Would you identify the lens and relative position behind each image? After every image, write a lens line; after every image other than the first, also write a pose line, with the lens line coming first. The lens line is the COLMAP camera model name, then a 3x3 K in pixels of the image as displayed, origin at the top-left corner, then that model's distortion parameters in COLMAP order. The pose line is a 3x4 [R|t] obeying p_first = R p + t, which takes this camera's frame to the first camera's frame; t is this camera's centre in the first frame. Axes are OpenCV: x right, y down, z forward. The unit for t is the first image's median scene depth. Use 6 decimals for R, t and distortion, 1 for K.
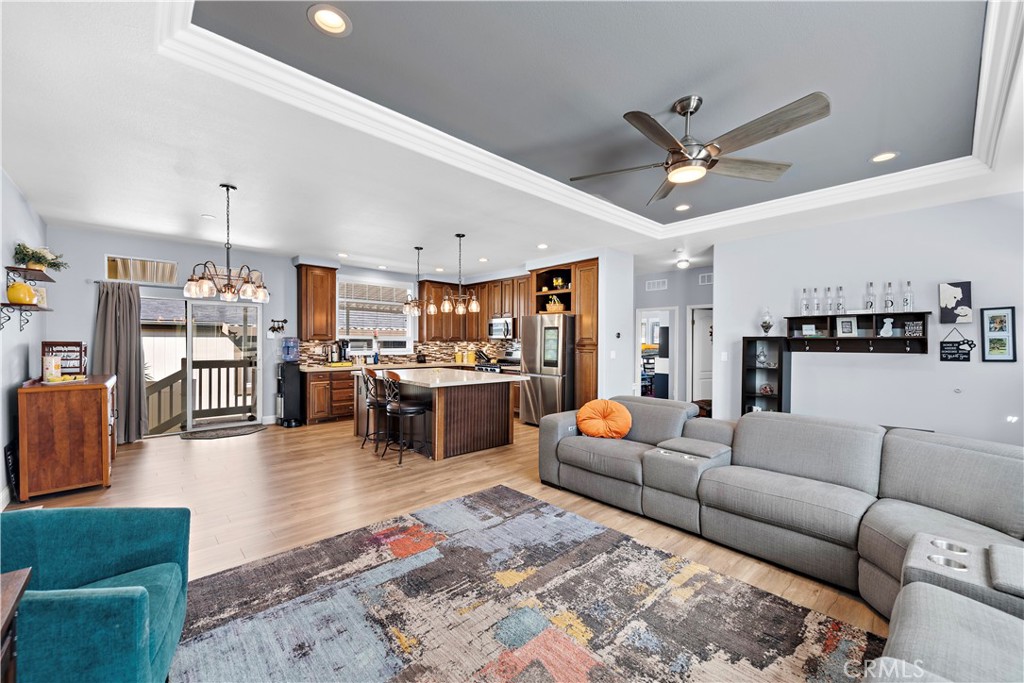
lens RADIAL K [[402.3, 0, 512.8], [0, 402.3, 342.2], [0, 0, 1]] dist [0.015322, -0.000919]
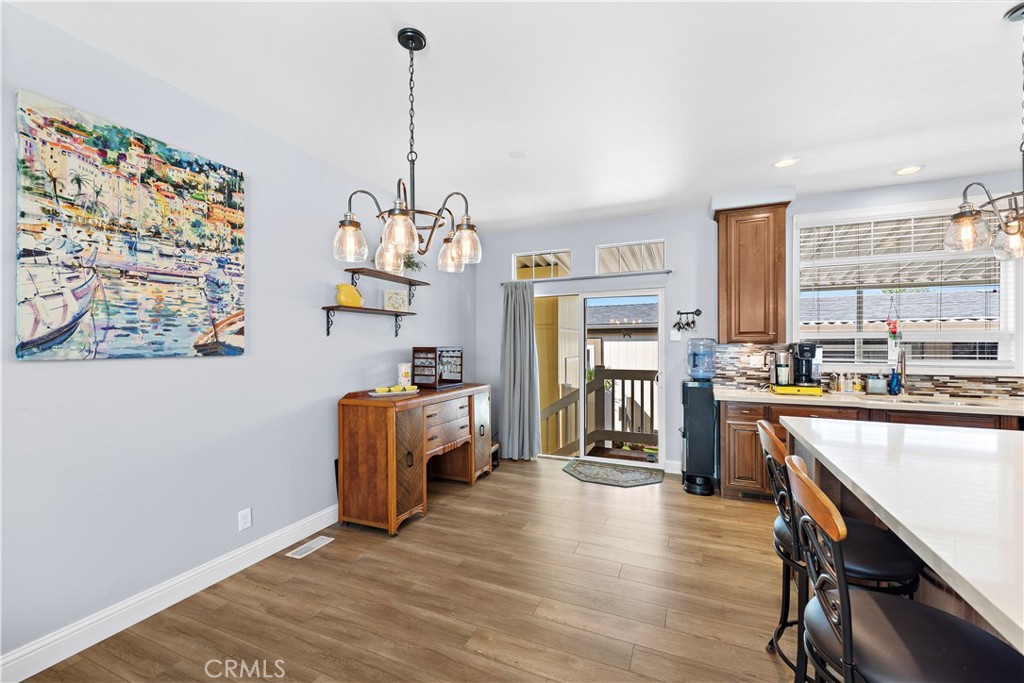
lens RADIAL K [[404.3, 0, 515.0], [0, 404.3, 345.0], [0, 0, 1]] dist [0.001013, 0.000223]
pose [[0.394925, -0.004340, -0.918703, -0.105180], [0.005517, 0.999982, -0.002352, -0.002115], [0.918697, -0.004140, 0.394942, 0.495486]]
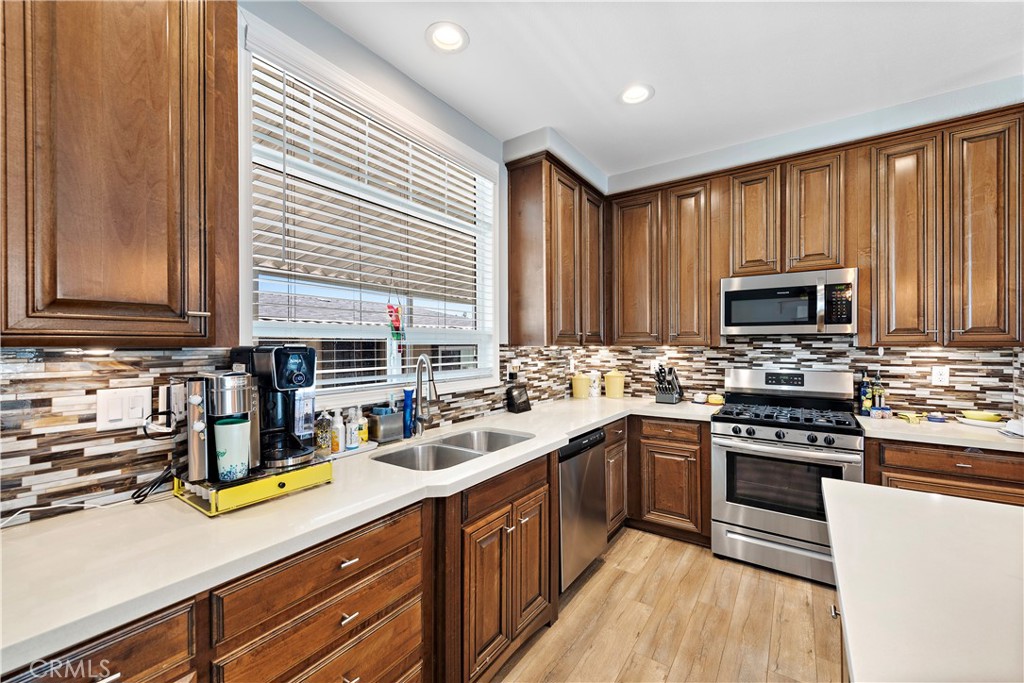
lens RADIAL K [[404.3, 0, 514.1], [0, 404.3, 344.6], [0, 0, 1]] dist [0.001013, 0.000223]
pose [[0.977838, -0.009127, 0.209164, -0.373111], [0.008821, 0.999958, 0.002397, -0.004231], [-0.209177, -0.000499, 0.977878, 0.836892]]
